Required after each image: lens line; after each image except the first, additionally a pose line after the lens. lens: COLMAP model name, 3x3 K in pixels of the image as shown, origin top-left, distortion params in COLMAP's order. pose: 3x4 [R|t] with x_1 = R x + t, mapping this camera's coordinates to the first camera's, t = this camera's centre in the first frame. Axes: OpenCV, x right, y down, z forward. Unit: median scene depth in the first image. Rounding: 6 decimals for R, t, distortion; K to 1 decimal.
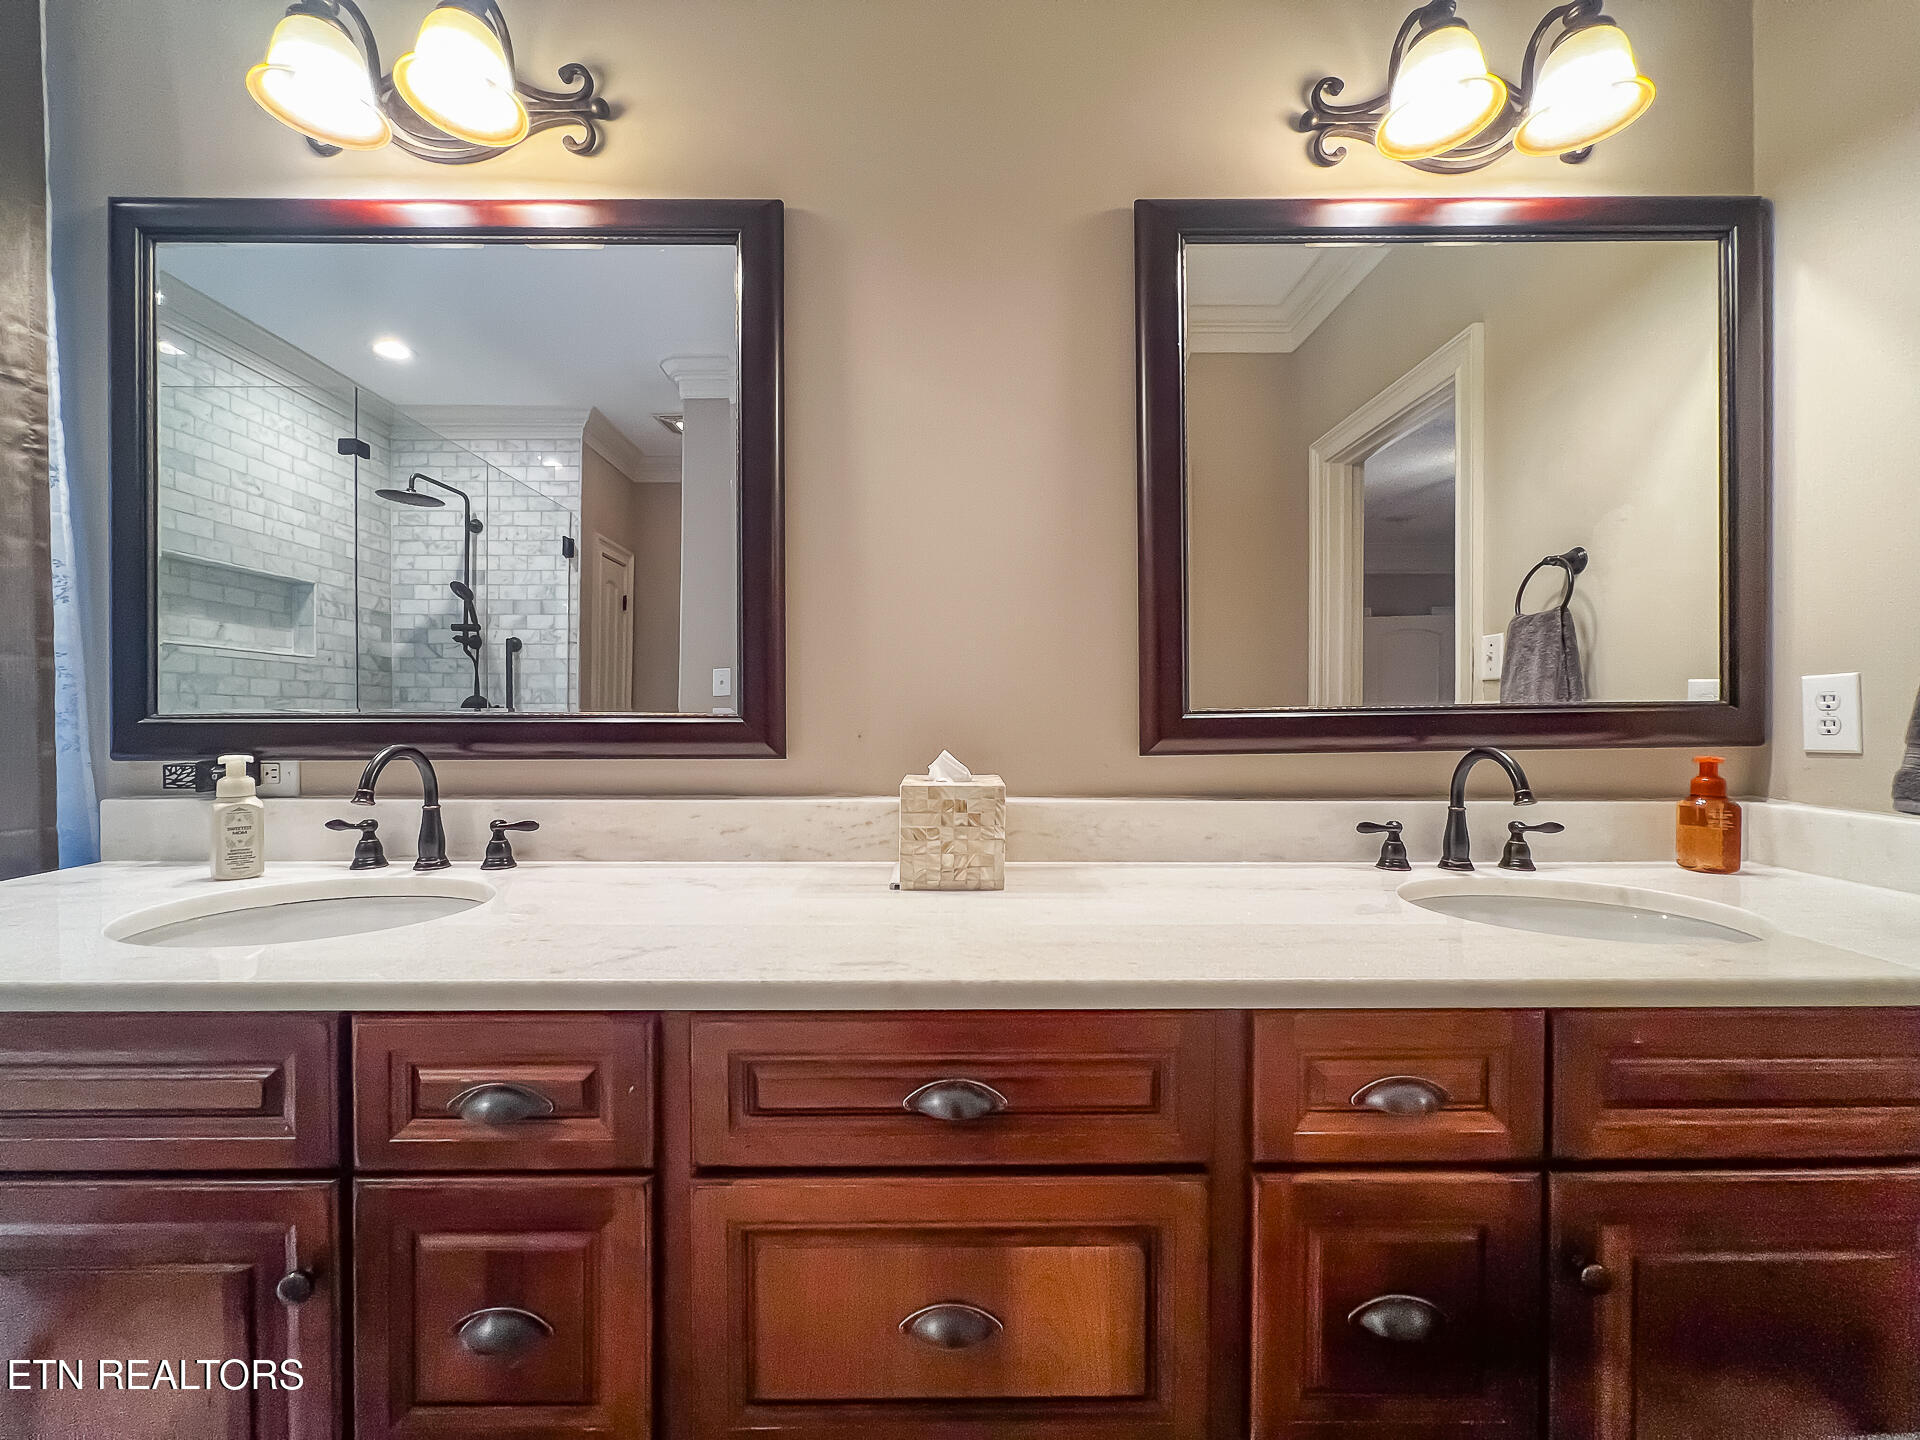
lens RADIAL K [[779.9, 0, 960.0], [0, 779.9, 720.0], [0, 0, 1]] dist [0.002933, 0.000266]
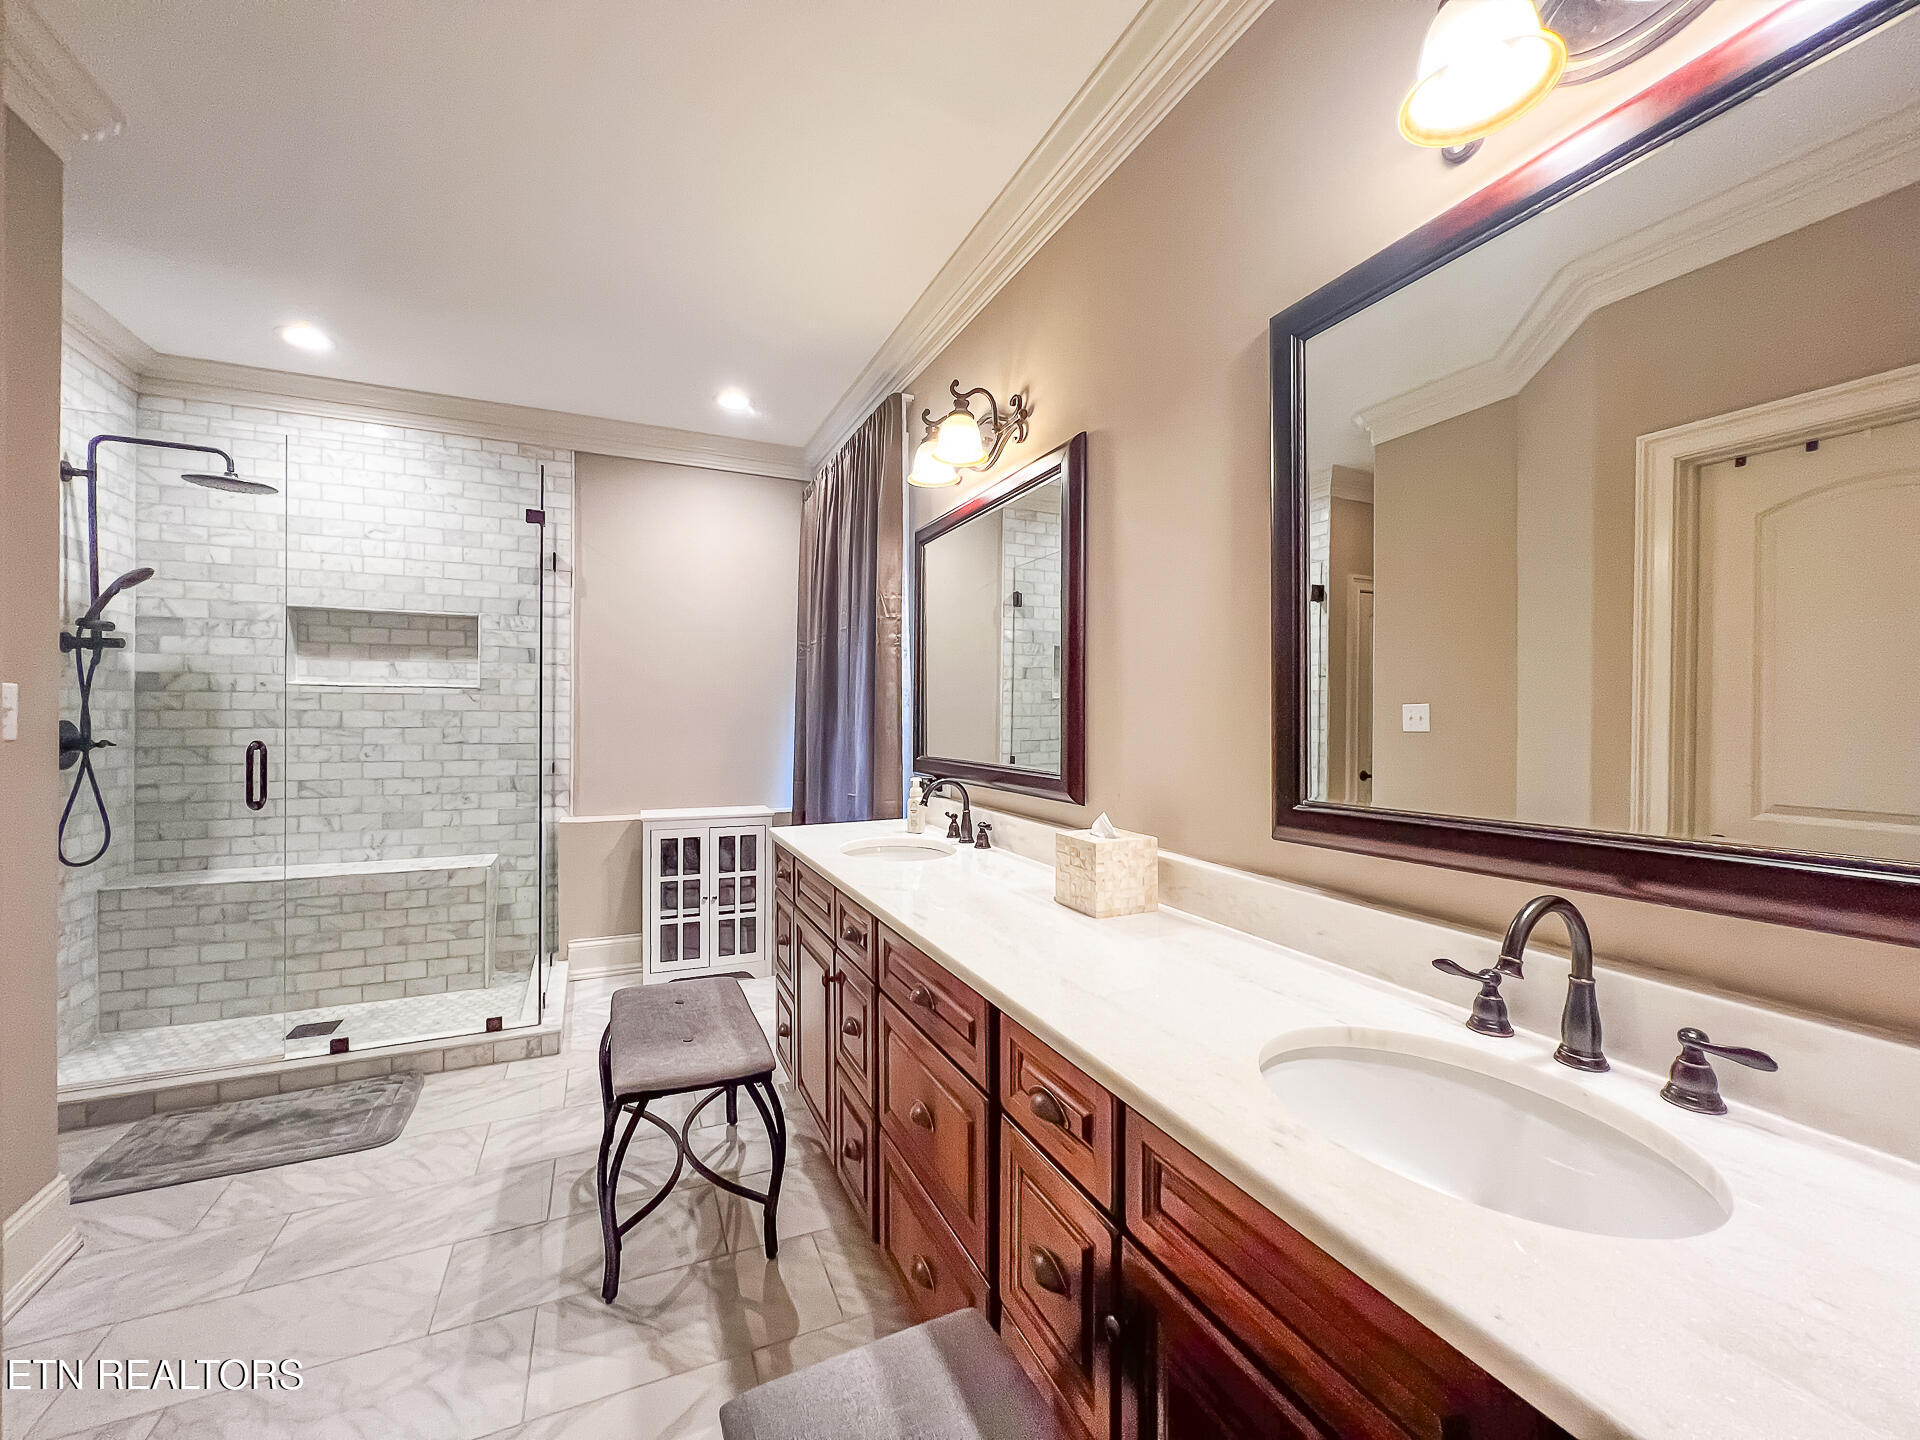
lens RADIAL K [[779.9, 0, 960.0], [0, 779.9, 720.0], [0, 0, 1]] dist [0.002933, 0.000266]
pose [[0.404818, 0.011366, -0.914326, 1.054952], [-0.009800, 0.999919, 0.008091, -0.124628], [0.914345, 0.005685, 0.404897, 0.184346]]
